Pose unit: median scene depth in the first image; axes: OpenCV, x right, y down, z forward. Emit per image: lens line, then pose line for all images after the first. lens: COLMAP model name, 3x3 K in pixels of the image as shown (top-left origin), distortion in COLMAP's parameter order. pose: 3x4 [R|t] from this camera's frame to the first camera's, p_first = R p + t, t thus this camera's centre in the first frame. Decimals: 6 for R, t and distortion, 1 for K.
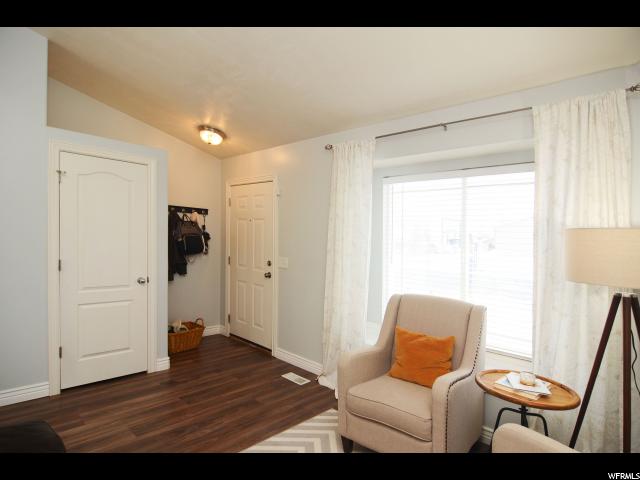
lens RADIAL K [[369.3, 0, 319.7], [0, 369.3, 246.2], [0, 0, 1]] dist [-0.002875, -0.000462]
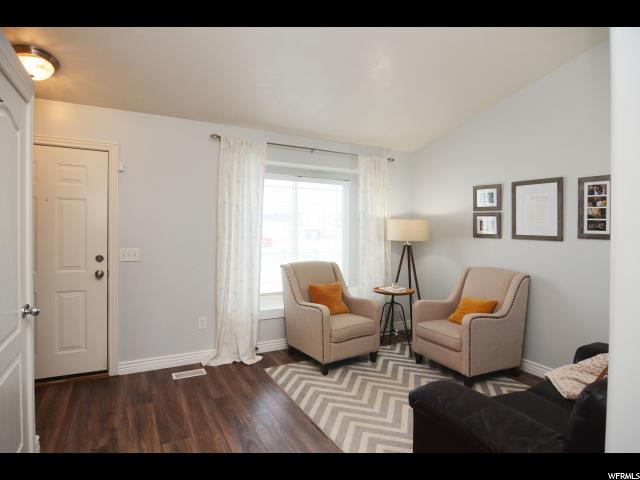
lens RADIAL K [[360.6, 0, 318.2], [0, 360.6, 222.5], [0, 0, 1]] dist [-0.003712, -0.000701]
pose [[0.285698, -0.020361, 0.958103, -0.884849], [0.020044, 0.999683, 0.015267, -0.035909], [-0.958110, 0.014843, 0.286016, 0.441183]]
